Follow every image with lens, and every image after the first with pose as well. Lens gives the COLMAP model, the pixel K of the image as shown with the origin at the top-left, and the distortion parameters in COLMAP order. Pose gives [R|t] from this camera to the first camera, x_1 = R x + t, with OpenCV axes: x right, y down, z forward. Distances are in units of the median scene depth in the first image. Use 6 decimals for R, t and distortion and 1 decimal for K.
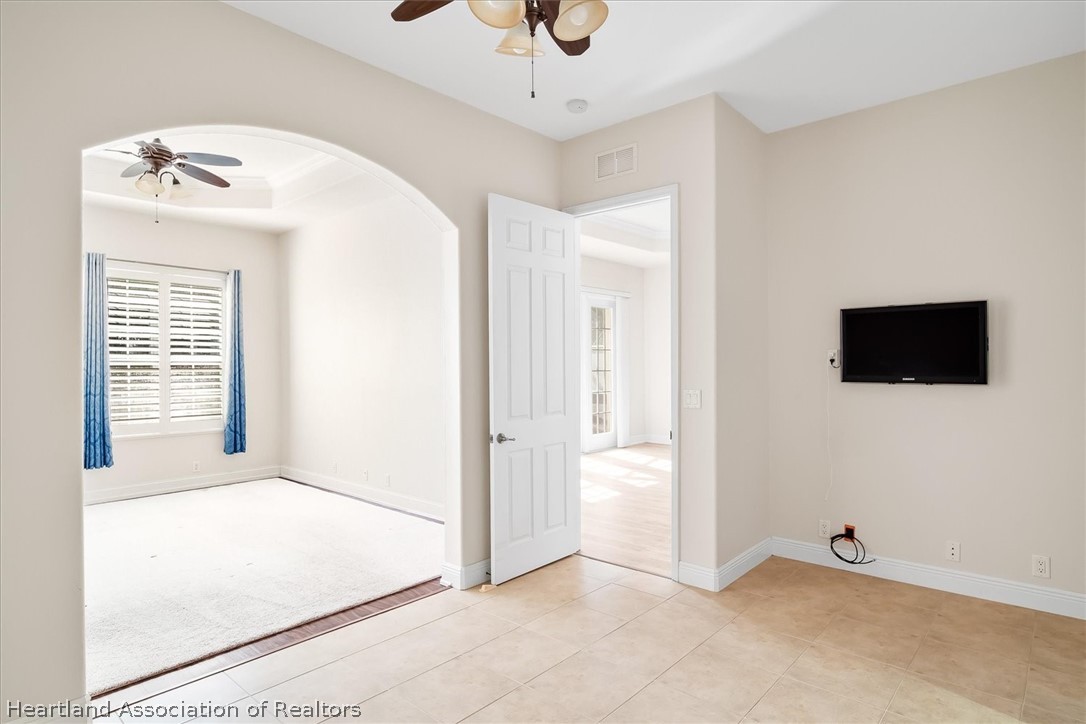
lens RADIAL K [[595.8, 0, 544.9], [0, 595.8, 361.3], [0, 0, 1]] dist [-0.006341, -0.000661]
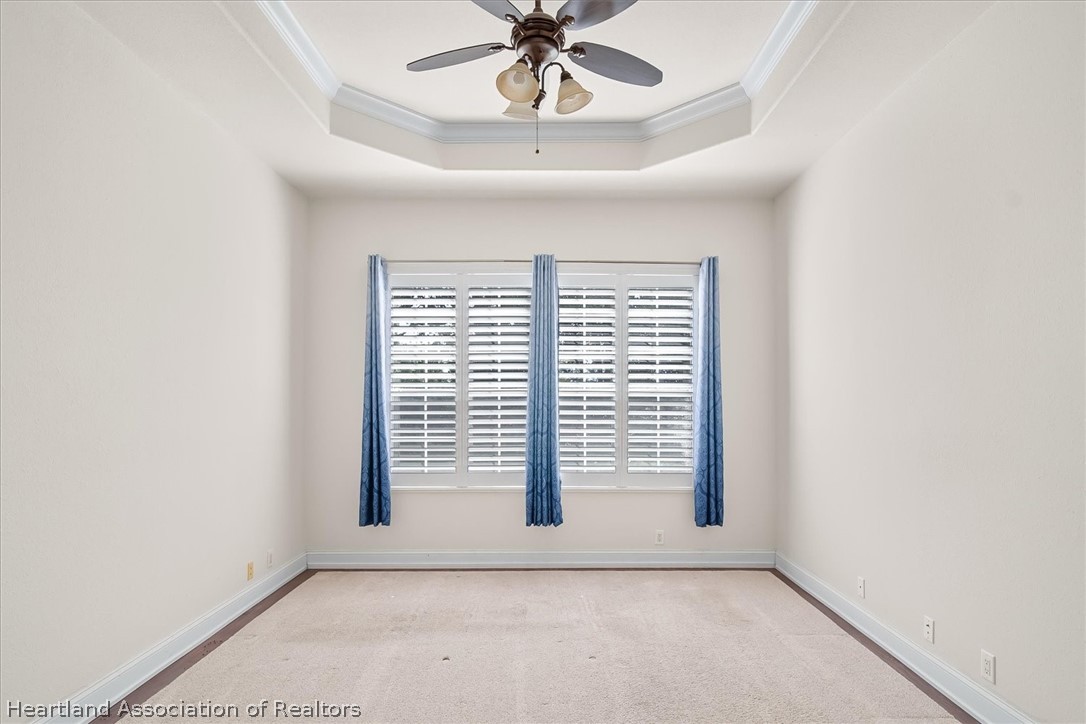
lens RADIAL K [[595.8, 0, 554.1], [0, 595.8, 396.3], [0, 0, 1]] dist [-0.006341, -0.000661]
pose [[0.677101, 0.004556, -0.735876, -0.139309], [-0.002366, 0.999989, 0.004013, 0.003415], [0.735886, -0.000976, 0.677104, 0.409775]]
